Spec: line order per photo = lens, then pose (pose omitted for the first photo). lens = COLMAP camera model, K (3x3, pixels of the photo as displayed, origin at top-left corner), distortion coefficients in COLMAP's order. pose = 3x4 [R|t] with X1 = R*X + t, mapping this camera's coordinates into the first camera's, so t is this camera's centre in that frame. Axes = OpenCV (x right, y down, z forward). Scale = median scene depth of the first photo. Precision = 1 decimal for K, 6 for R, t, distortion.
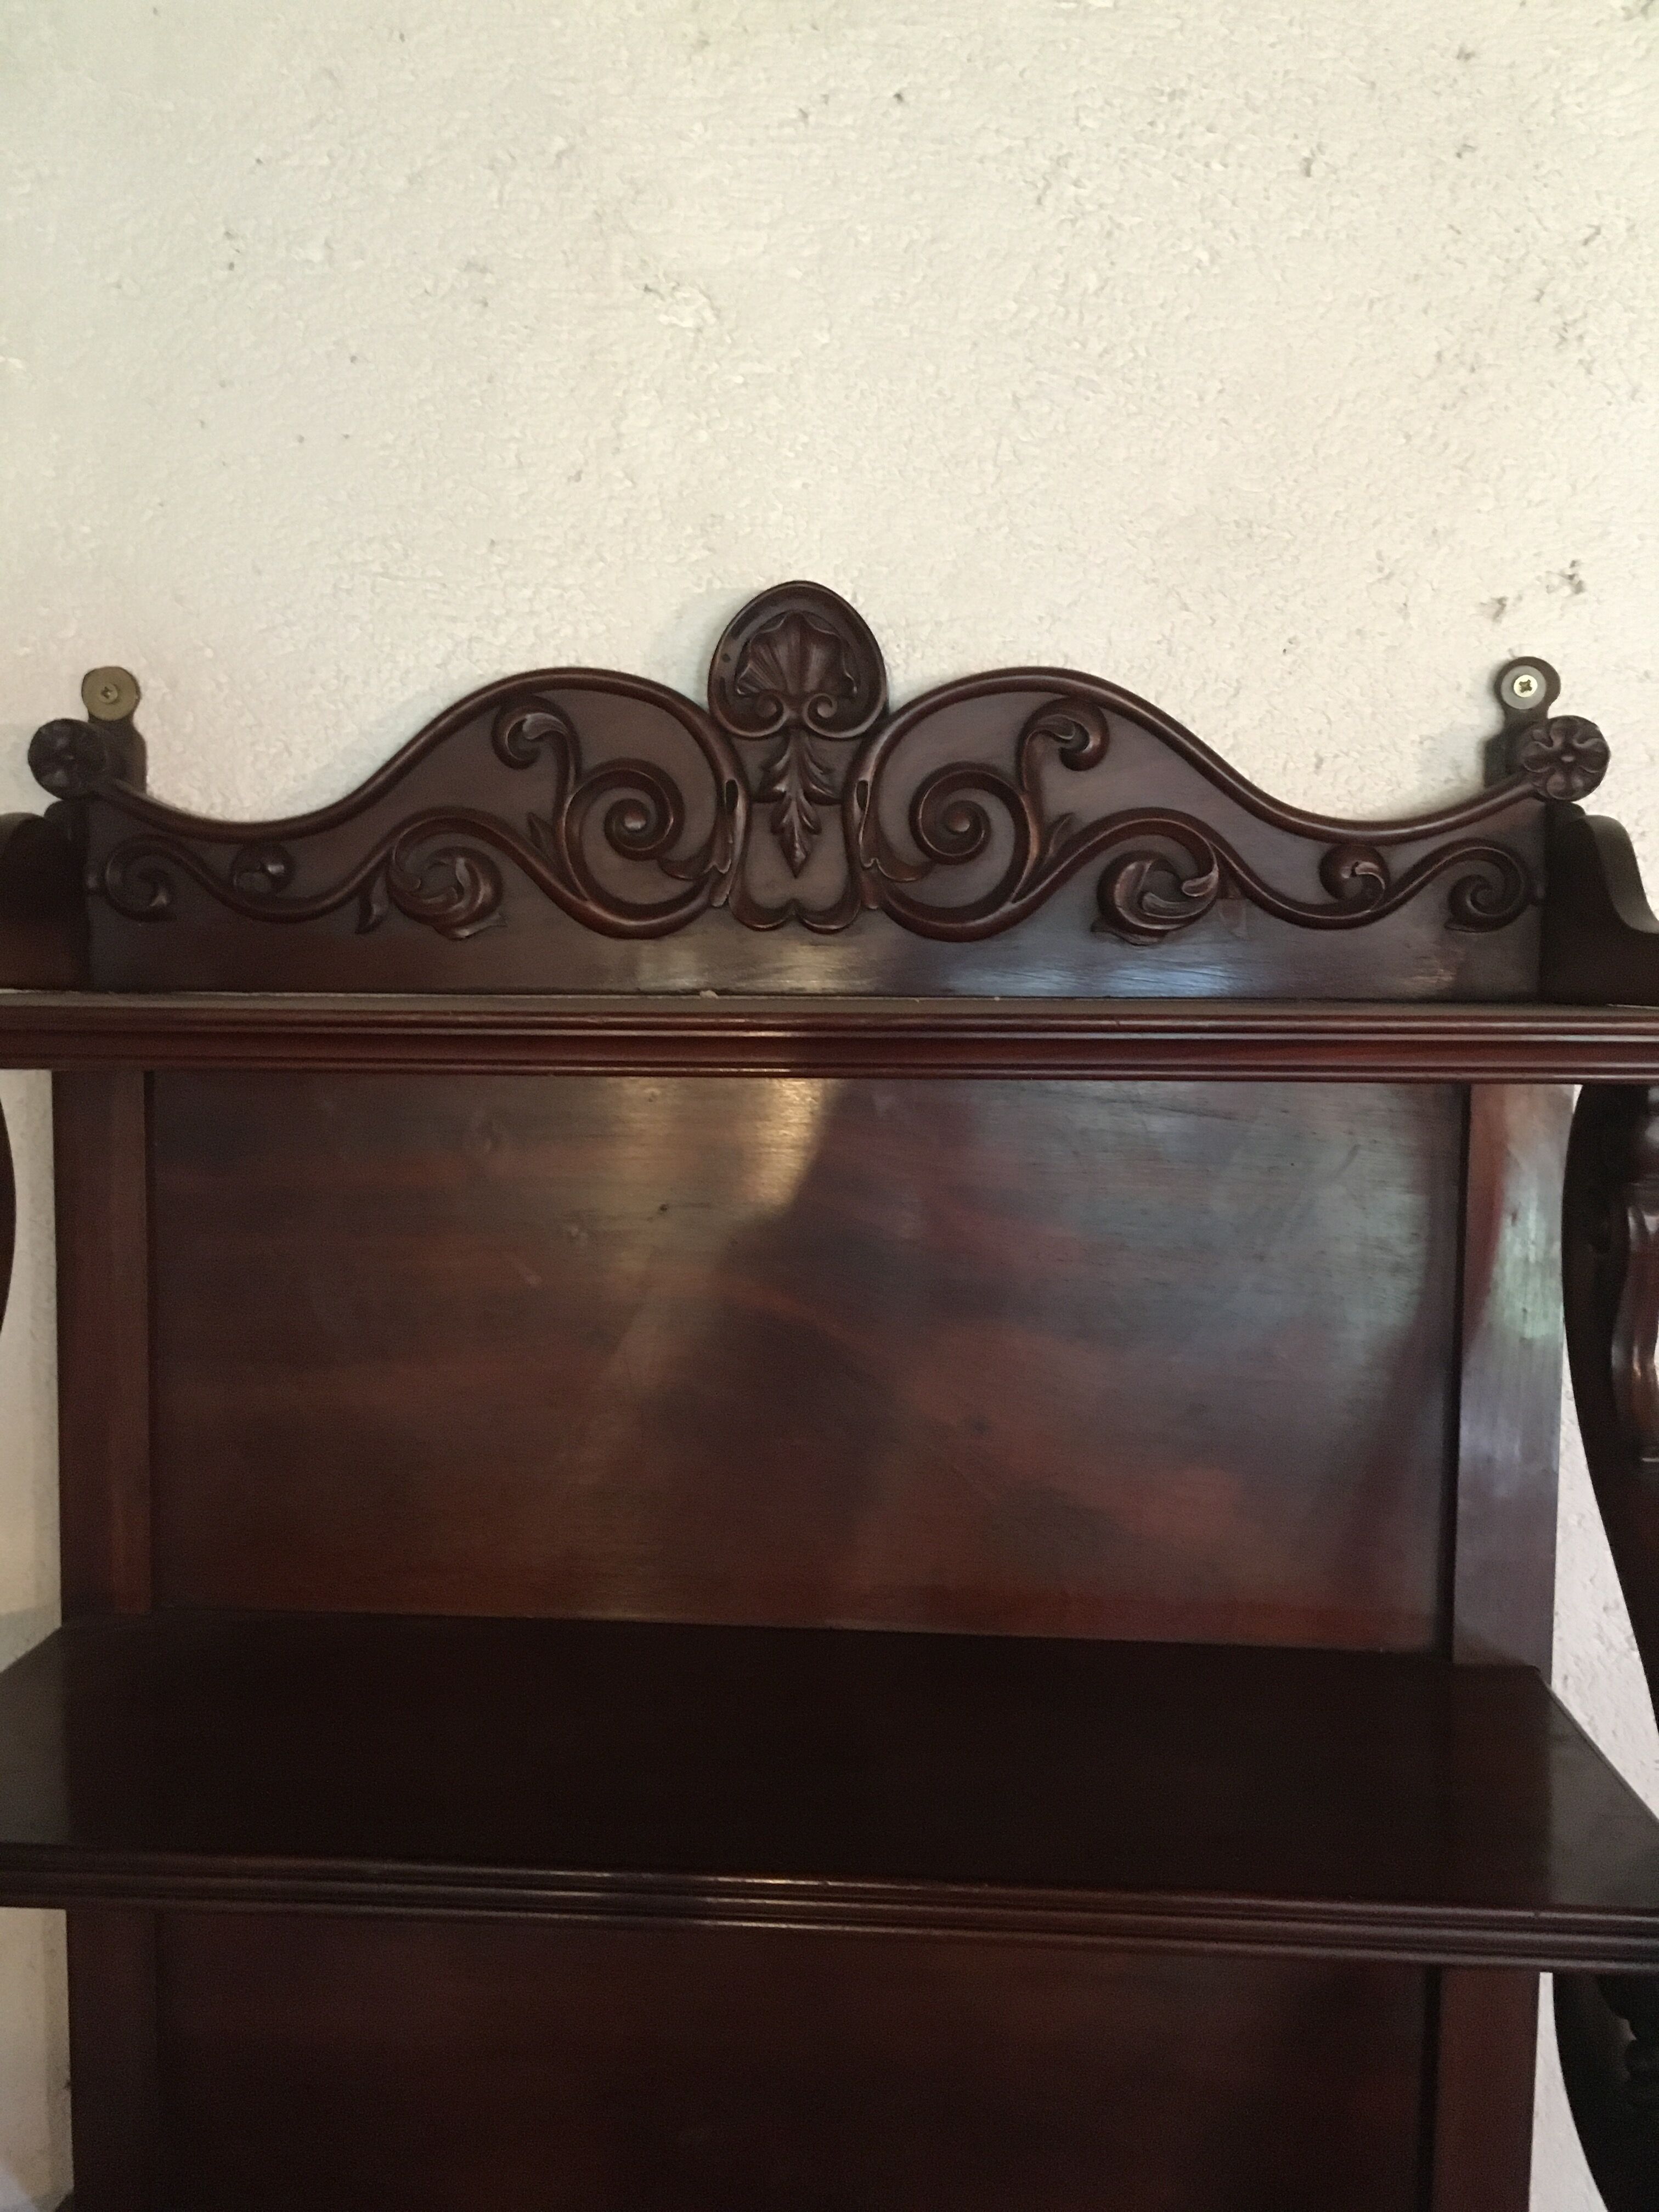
lens RADIAL K [[1859.4, 0, 829.5], [0, 1859.4, 1106.0], [0, 0, 1]] dist [0.057274, -0.087972]
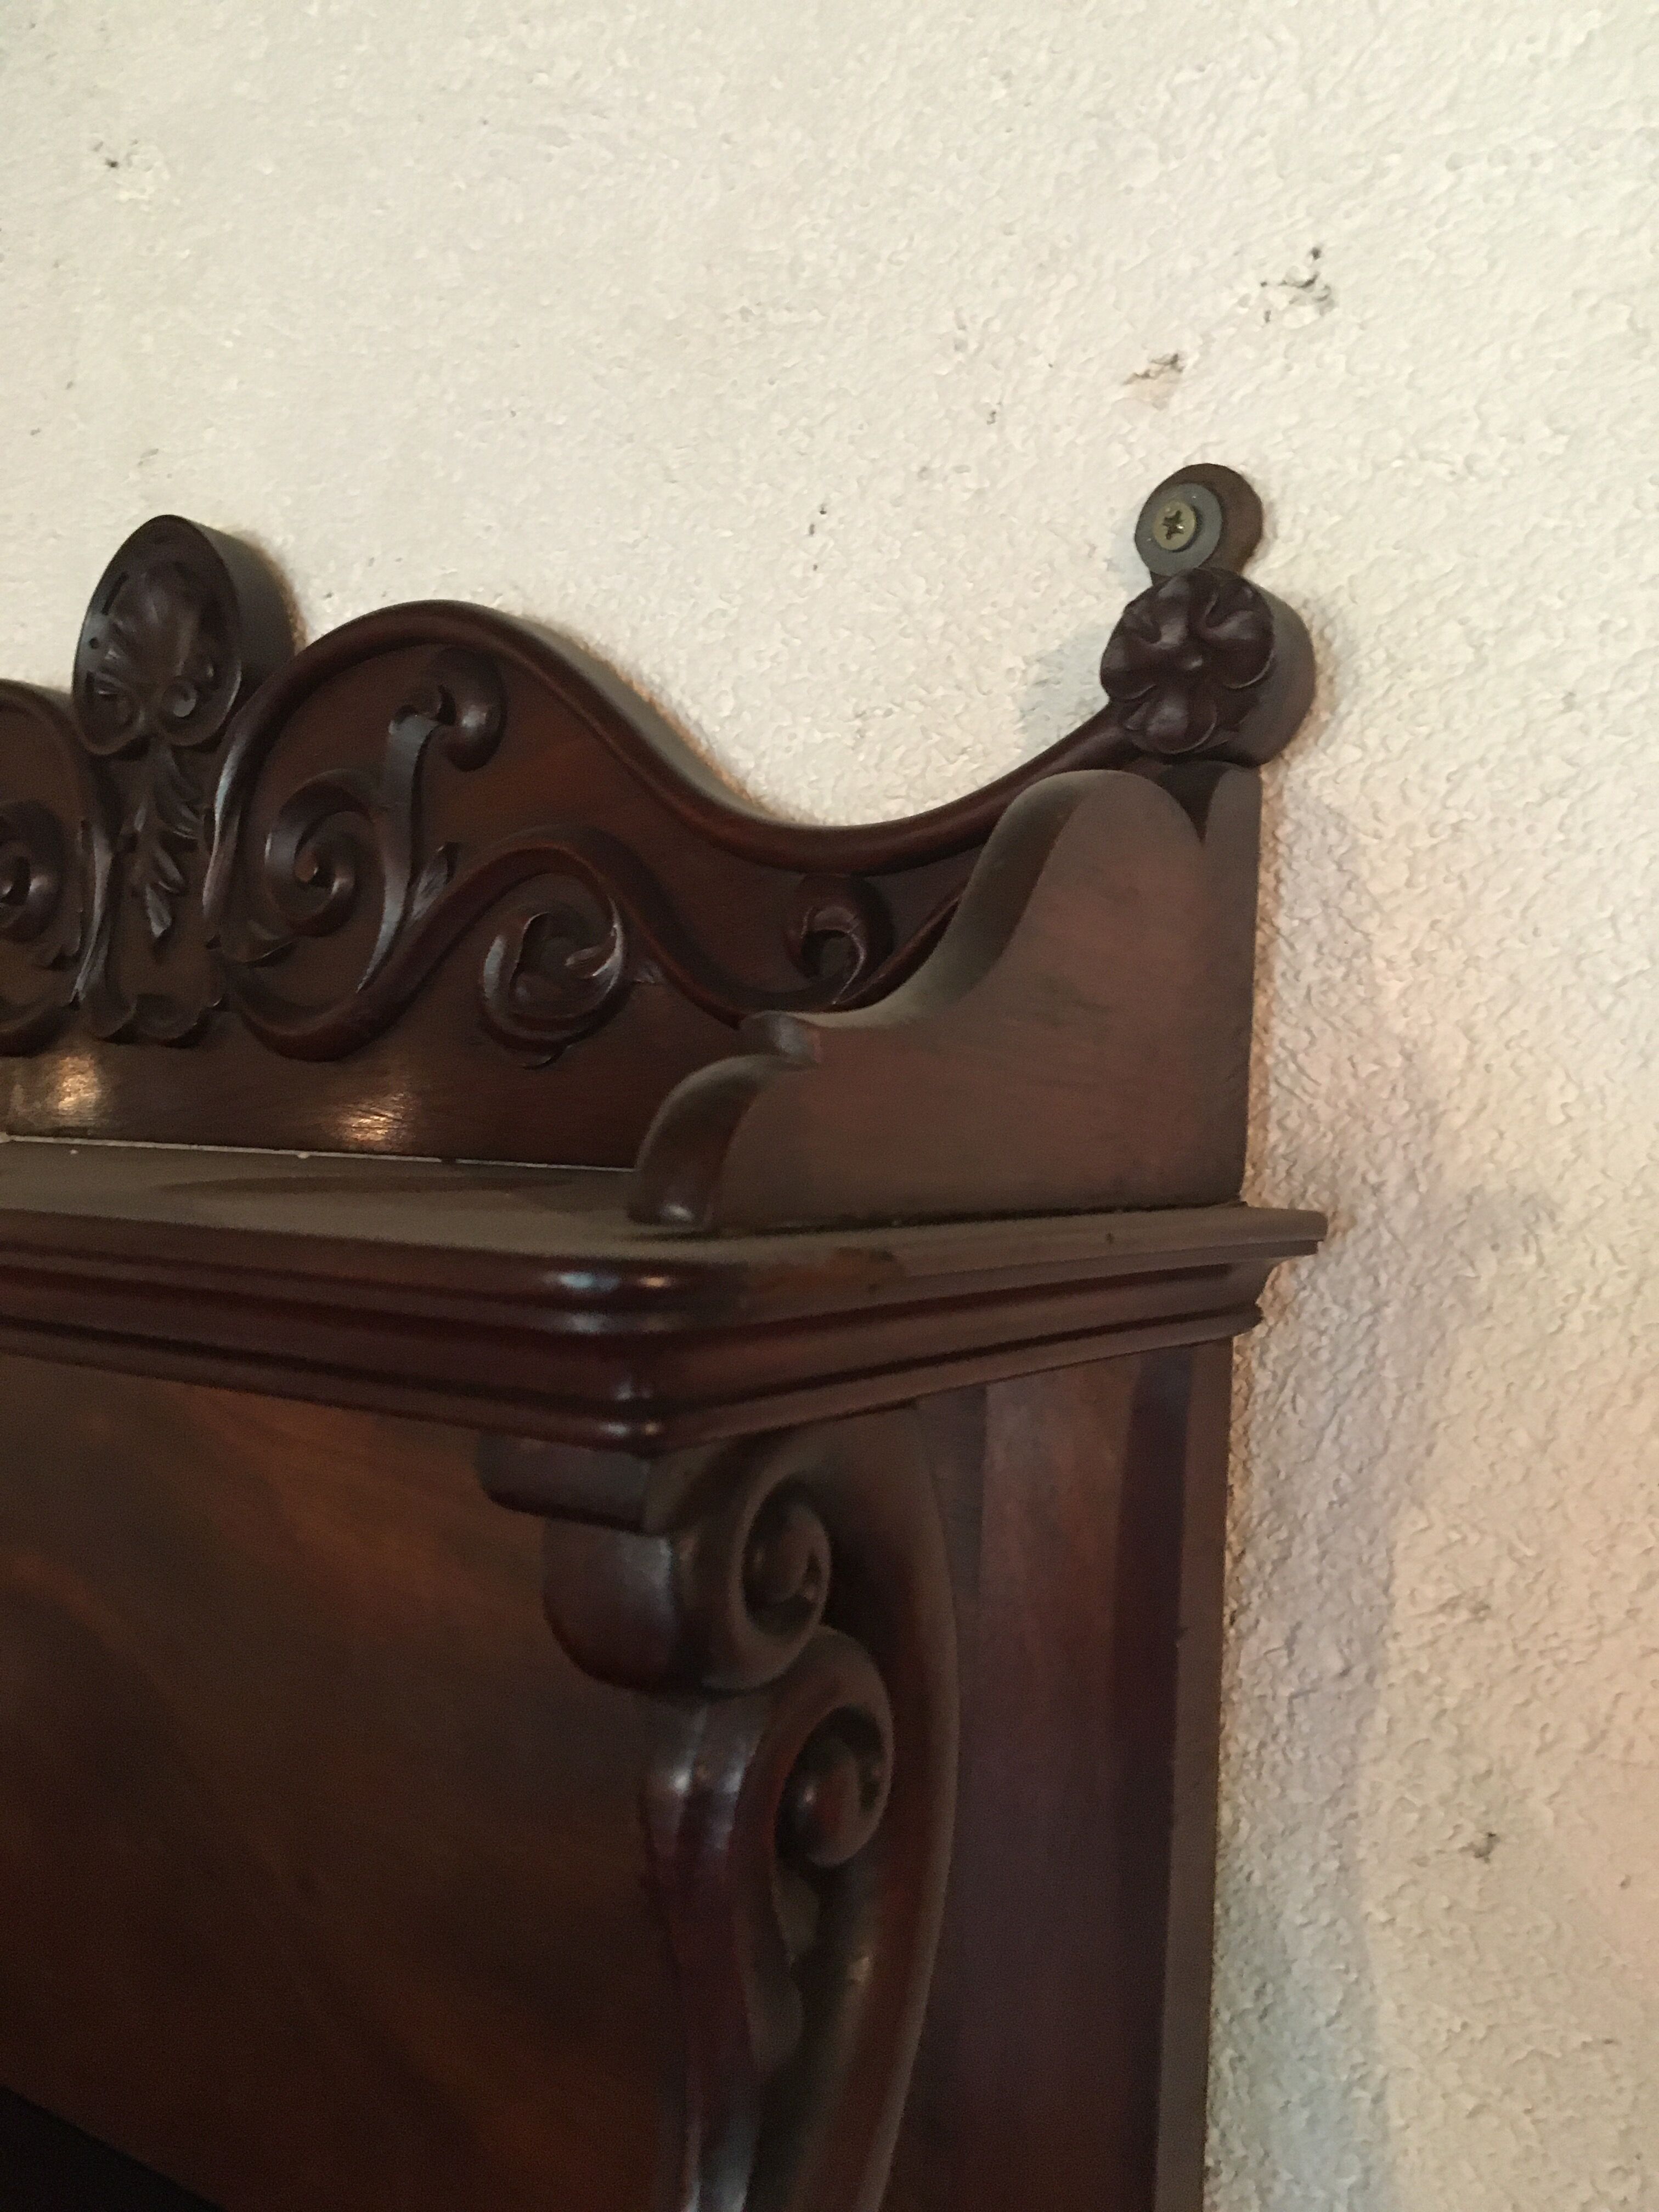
lens RADIAL K [[1859.4, 0, 829.5], [0, 1859.4, 1106.0], [0, 0, 1]] dist [0.057274, -0.087972]
pose [[0.872617, 0.018148, -0.488067, 0.516102], [-0.060328, 0.995662, -0.070840, -0.040886], [0.484664, 0.091260, 0.869927, 0.555023]]
